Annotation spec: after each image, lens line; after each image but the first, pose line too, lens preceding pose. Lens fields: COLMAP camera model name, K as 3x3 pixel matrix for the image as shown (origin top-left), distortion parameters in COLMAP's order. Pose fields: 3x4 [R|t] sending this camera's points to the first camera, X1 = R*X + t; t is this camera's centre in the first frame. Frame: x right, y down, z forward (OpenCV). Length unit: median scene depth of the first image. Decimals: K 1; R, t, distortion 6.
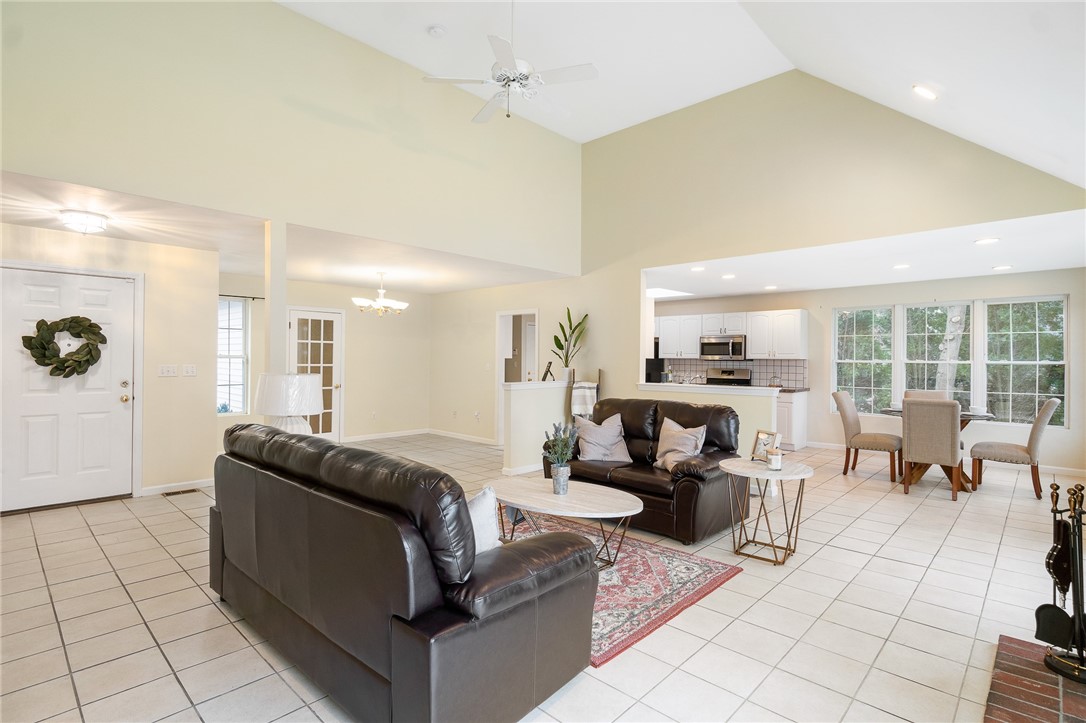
lens RADIAL K [[529.4, 0, 540.3], [0, 529.4, 359.8], [0, 0, 1]] dist [0.003992, 0.000435]
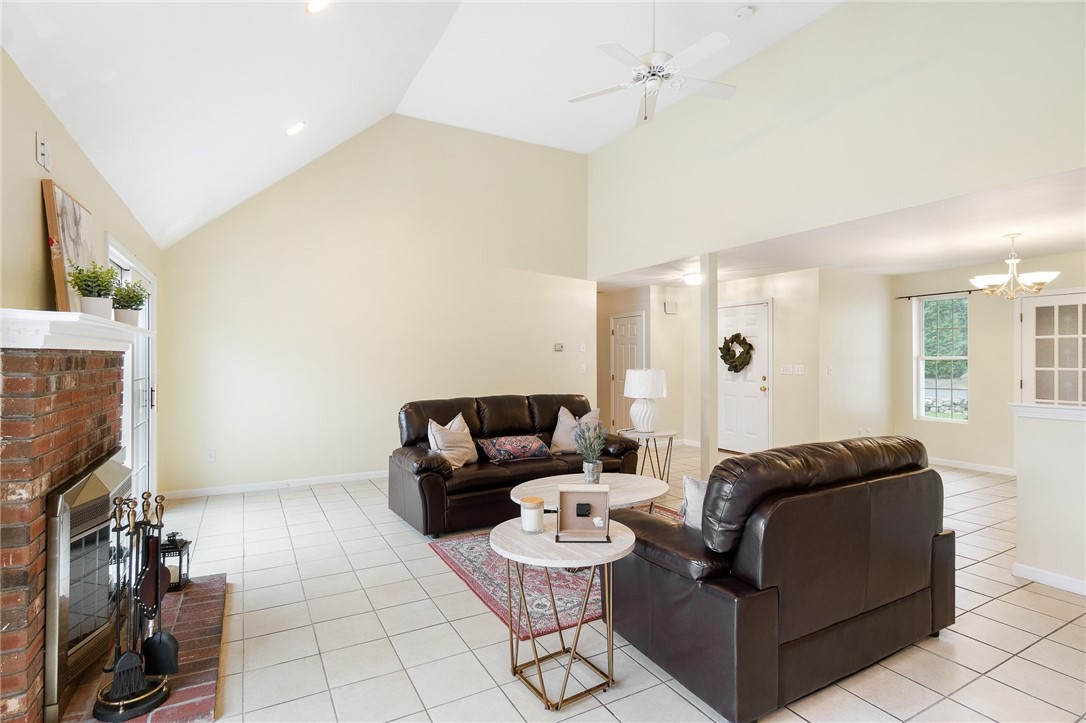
lens RADIAL K [[529.4, 0, 537.2], [0, 529.4, 358.1], [0, 0, 1]] dist [0.003992, 0.000435]
pose [[-0.304261, -0.009507, -0.952541, 0.516241], [-0.004682, 0.999953, -0.008485, 0.004509], [0.952577, 0.001879, -0.304291, 0.594819]]
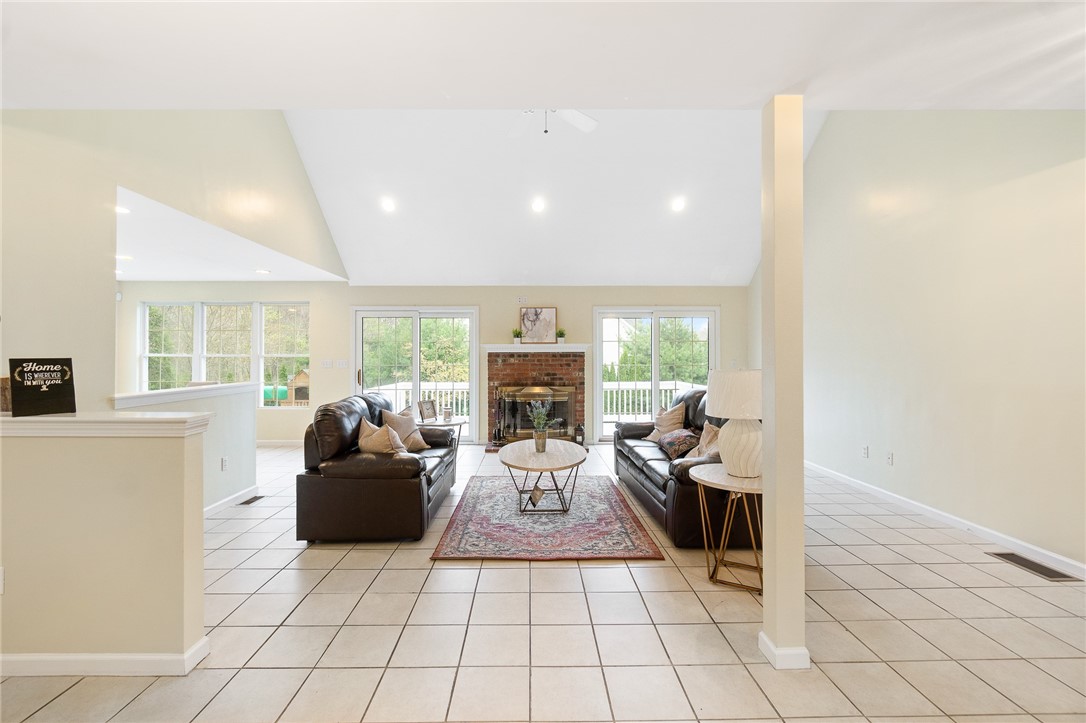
lens RADIAL K [[458.7, 0, 541.2], [0, 458.7, 356.8], [0, 0, 1]] dist [-0.000845, -0.000004]
pose [[0.699570, -0.004777, -0.714548, 0.405181], [0.004586, 0.999987, -0.002195, 0.004166], [0.714549, -0.001741, 0.699583, 0.106703]]
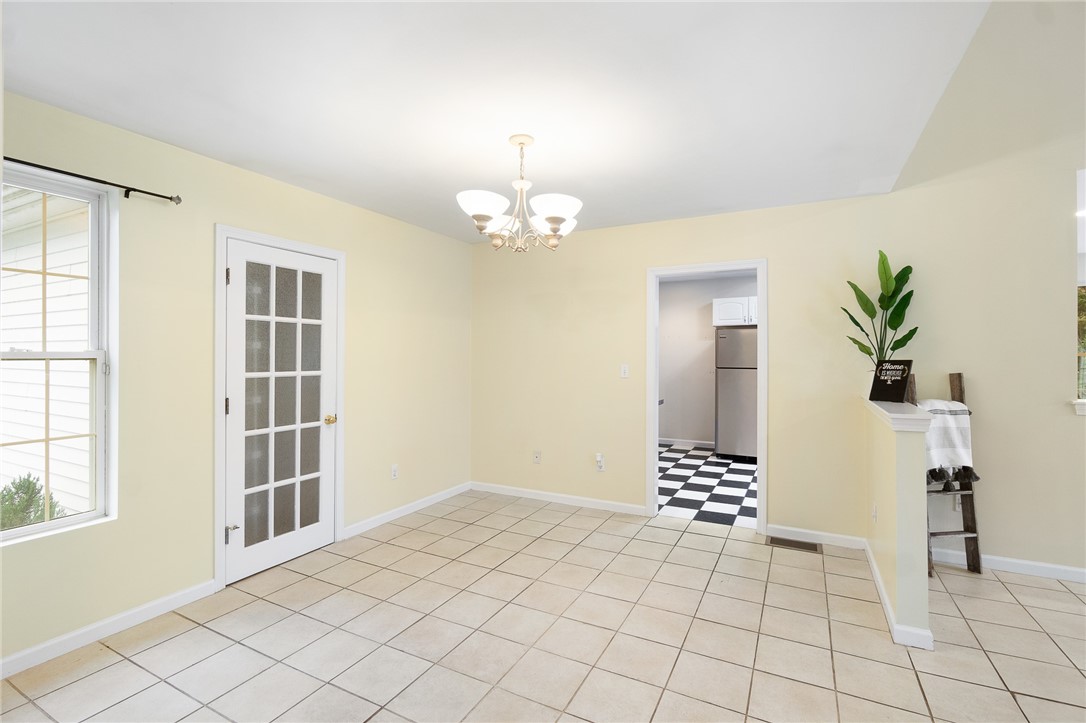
lens RADIAL K [[497.8, 0, 543.8], [0, 497.8, 353.0], [0, 0, 1]] dist [-0.012181, -0.000289]
pose [[0.960492, -0.007821, 0.278197, -0.368713], [0.009972, 0.999930, -0.006319, -0.002779], [-0.278128, 0.008844, 0.960503, 0.610629]]
